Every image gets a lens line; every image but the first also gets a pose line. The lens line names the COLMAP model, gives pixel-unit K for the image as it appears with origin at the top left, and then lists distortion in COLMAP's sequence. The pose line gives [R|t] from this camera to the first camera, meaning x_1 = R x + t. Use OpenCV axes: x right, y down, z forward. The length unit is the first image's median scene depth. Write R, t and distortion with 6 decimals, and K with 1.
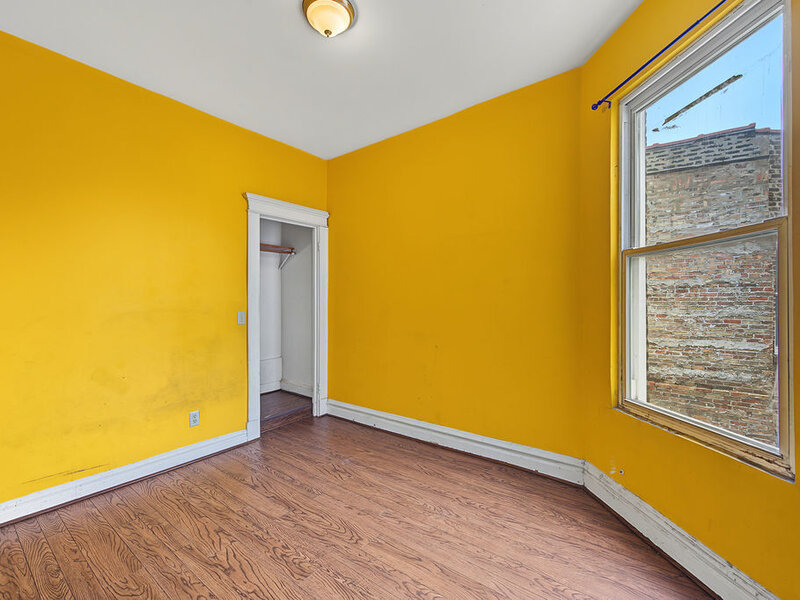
lens RADIAL K [[353.3, 0, 398.1], [0, 353.3, 302.0], [0, 0, 1]] dist [0.004010, -0.001551]
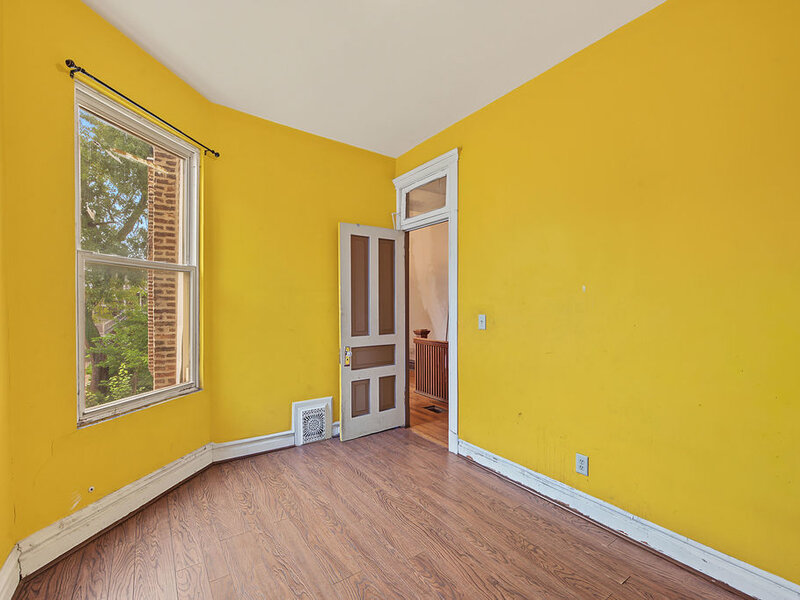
lens RADIAL K [[353.3, 0, 399.9], [0, 353.3, 303.5], [0, 0, 1]] dist [0.004010, -0.001551]
pose [[-0.954441, -0.002889, 0.298387, -0.454663], [-0.005186, 0.999963, -0.006908, -0.009250], [-0.298356, -0.008141, -0.954420, 1.771772]]
